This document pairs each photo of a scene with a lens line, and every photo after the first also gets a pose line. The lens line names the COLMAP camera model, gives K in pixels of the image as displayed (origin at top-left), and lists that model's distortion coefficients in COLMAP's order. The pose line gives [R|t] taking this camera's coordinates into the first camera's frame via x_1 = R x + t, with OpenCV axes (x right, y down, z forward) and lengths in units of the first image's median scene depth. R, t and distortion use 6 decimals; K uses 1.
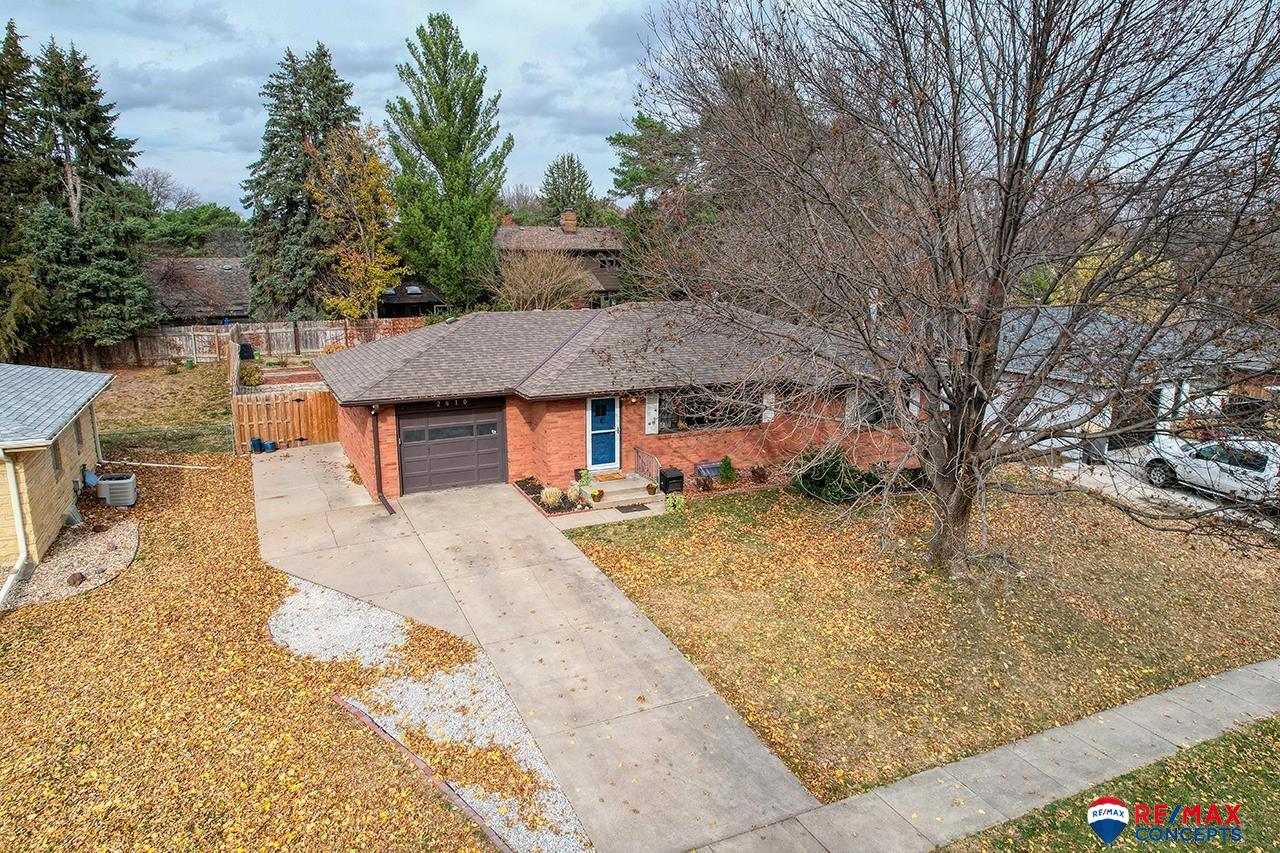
lens RADIAL K [[818.4, 0, 642.2], [0, 818.4, 438.6], [0, 0, 1]] dist [-0.077582, 0.070143]
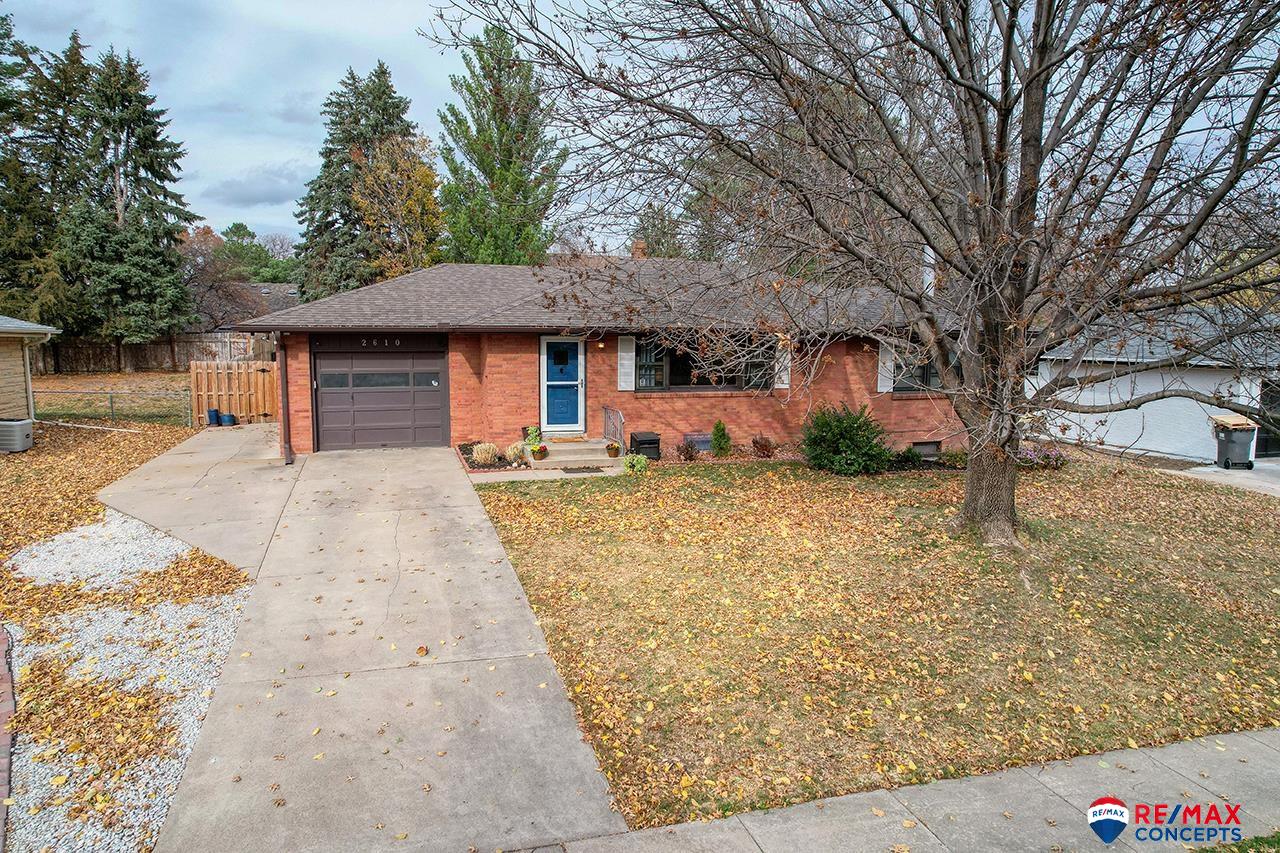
lens RADIAL K [[818.4, 0, 641.4], [0, 818.4, 441.5], [0, 0, 1]] dist [-0.077582, 0.070143]
pose [[0.989389, 0.018887, -0.144056, 0.152348], [-0.032307, 0.995290, -0.091403, 0.124326], [0.141651, 0.095087, 0.985339, 0.226632]]
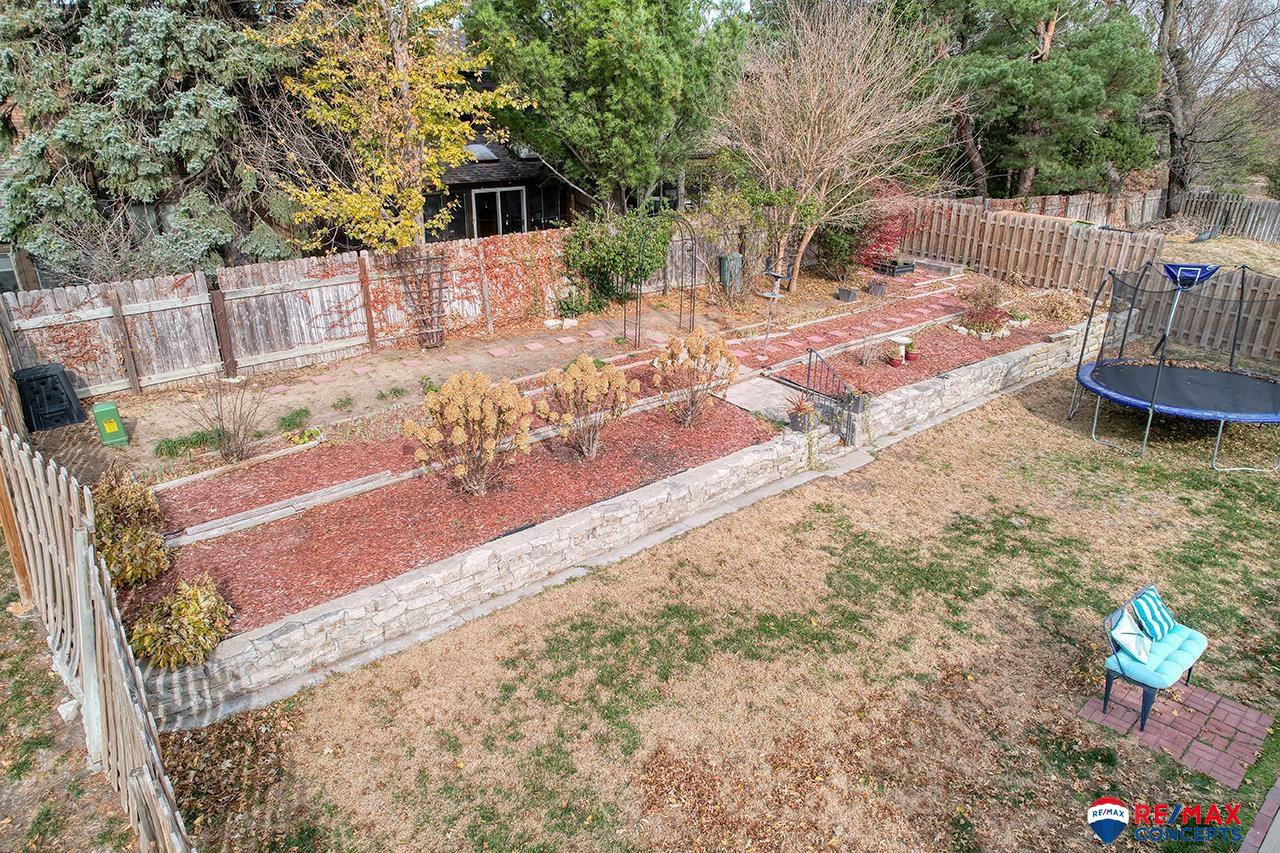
lens RADIAL K [[818.4, 0, 645.2], [0, 818.4, 436.0], [0, 0, 1]] dist [-0.077582, 0.070143]
pose [[0.967885, -0.096988, 0.231933, -0.692679], [0.057950, 0.983813, 0.169571, -0.249925], [-0.244625, -0.150685, 0.957838, 1.321273]]
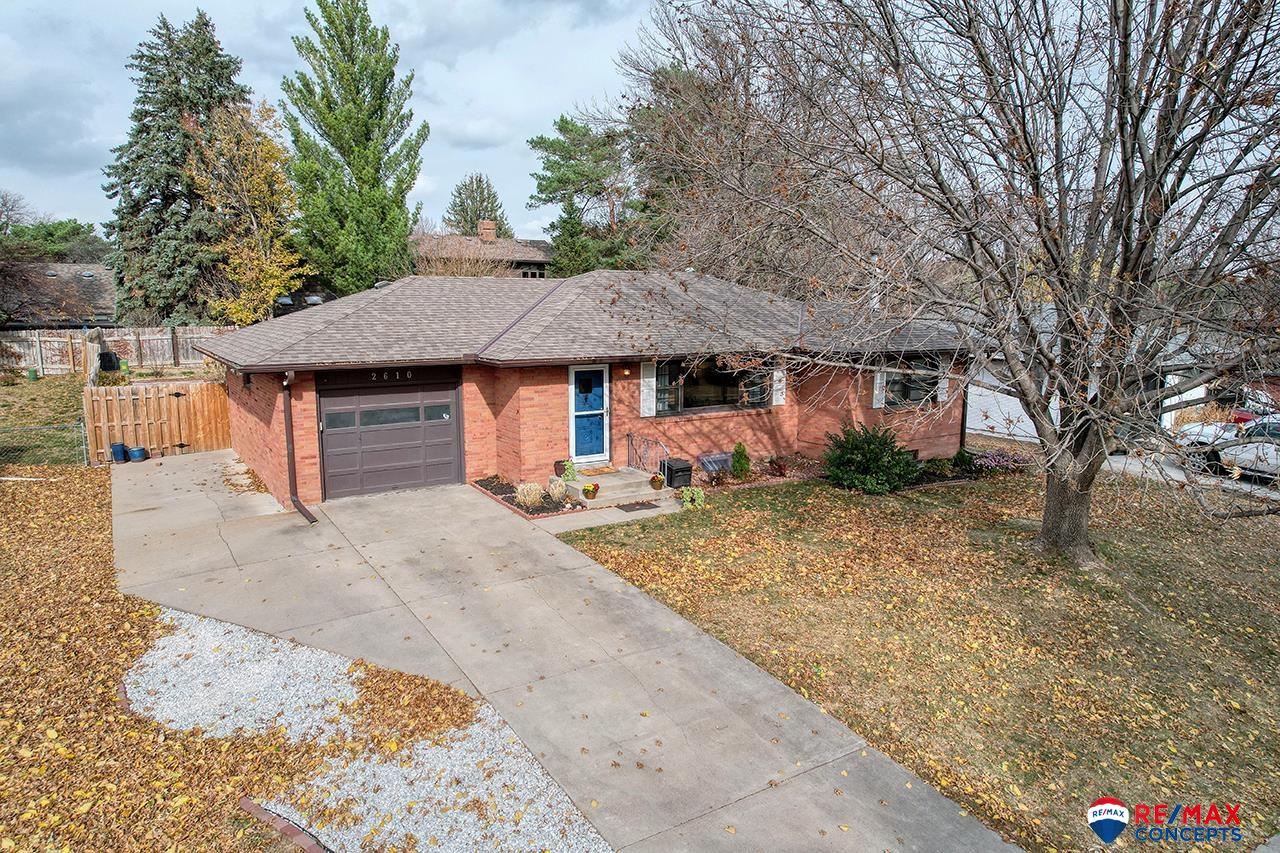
lens RADIAL K [[818.4, 0, 641.9], [0, 818.4, 441.8], [0, 0, 1]] dist [-0.077582, 0.070143]
pose [[0.992209, -0.023187, 0.122409, -0.097005], [0.029346, 0.998380, -0.048754, 0.060529], [-0.121080, 0.051966, 0.991282, 0.229595]]
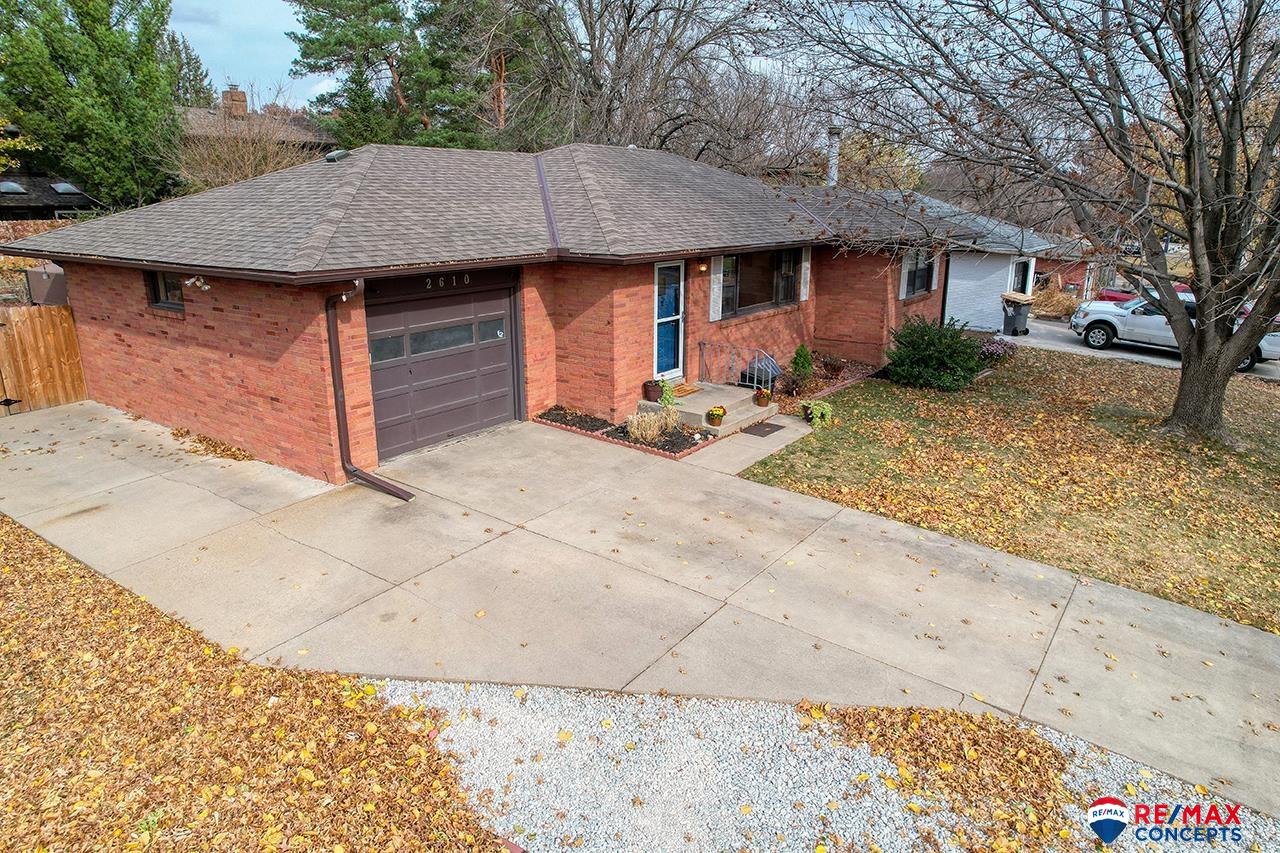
lens RADIAL K [[818.4, 0, 643.7], [0, 818.4, 436.3], [0, 0, 1]] dist [-0.077582, 0.070143]
pose [[0.881711, -0.134156, 0.452314, -0.375607], [0.103050, 0.990333, 0.092853, 0.021157], [-0.460399, -0.035258, 0.887012, 0.457425]]
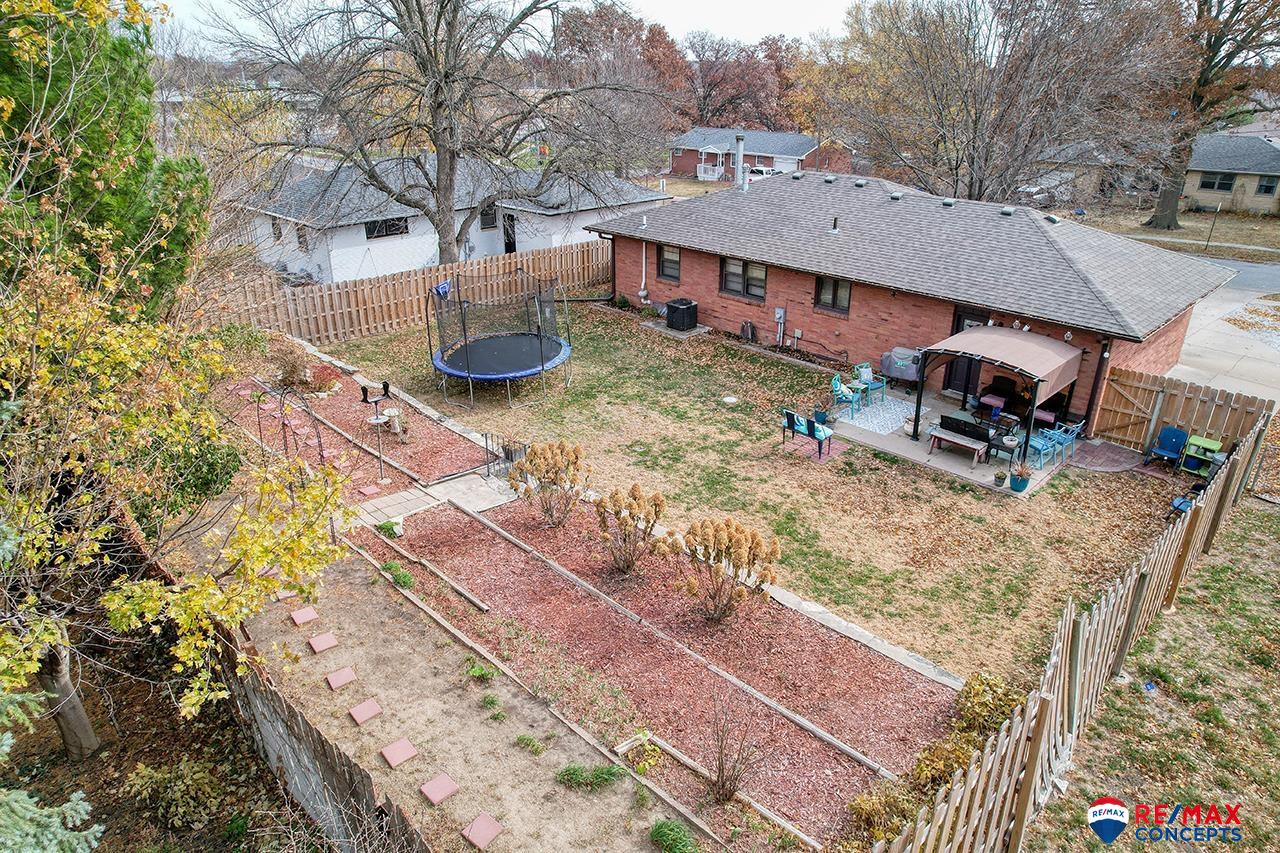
lens RADIAL K [[818.4, 0, 643.6], [0, 818.4, 424.1], [0, 0, 1]] dist [-0.077582, 0.070143]
pose [[-0.319778, -0.387218, 0.864757, -1.089542], [0.197121, 0.865520, 0.460454, -0.517866], [-0.926761, 0.317705, -0.200446, 1.920998]]
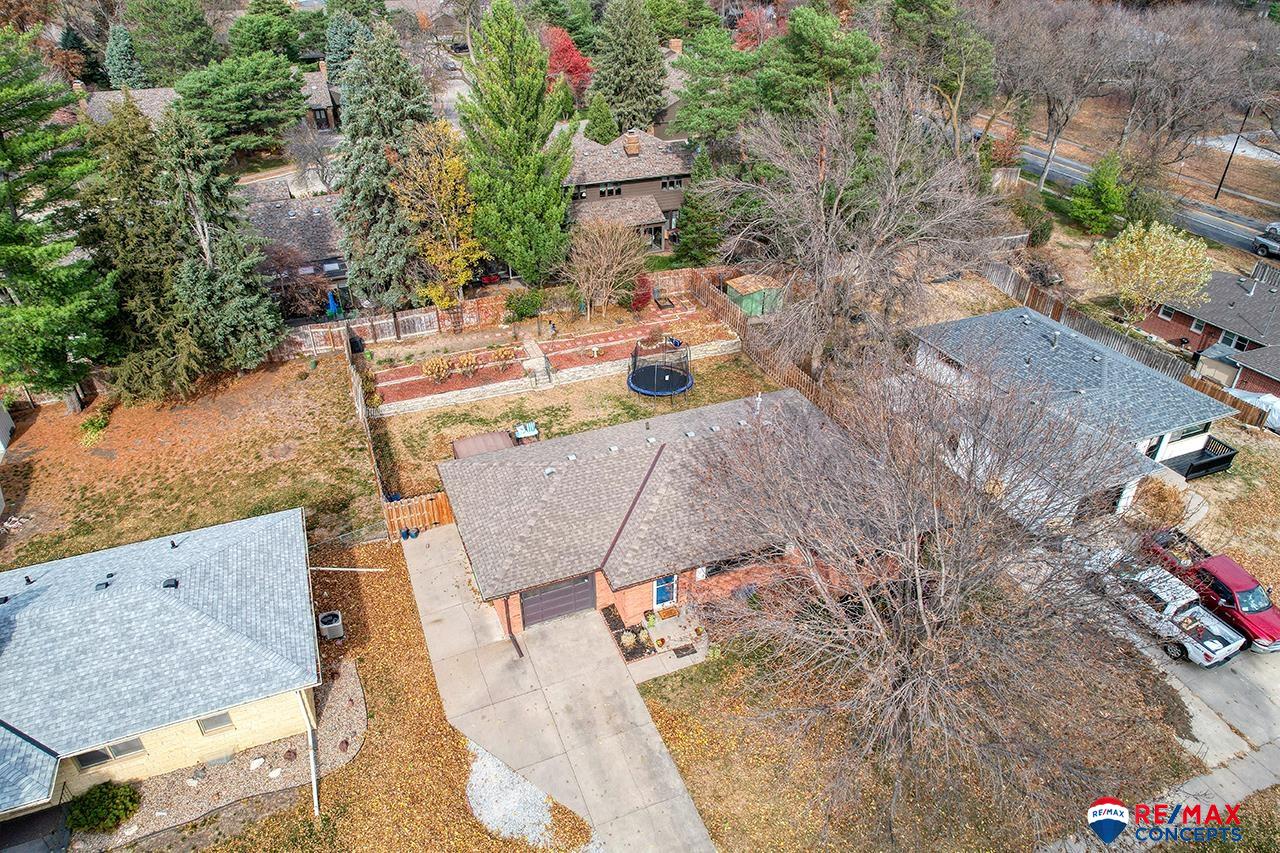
lens RADIAL K [[818.4, 0, 639.3], [0, 818.4, 431.6], [0, 0, 1]] dist [-0.077582, 0.070143]
pose [[0.997533, 0.028837, -0.064000, -0.010465], [-0.006259, 0.944632, 0.328072, -0.728480], [0.069917, -0.326862, 0.942482, -0.225360]]
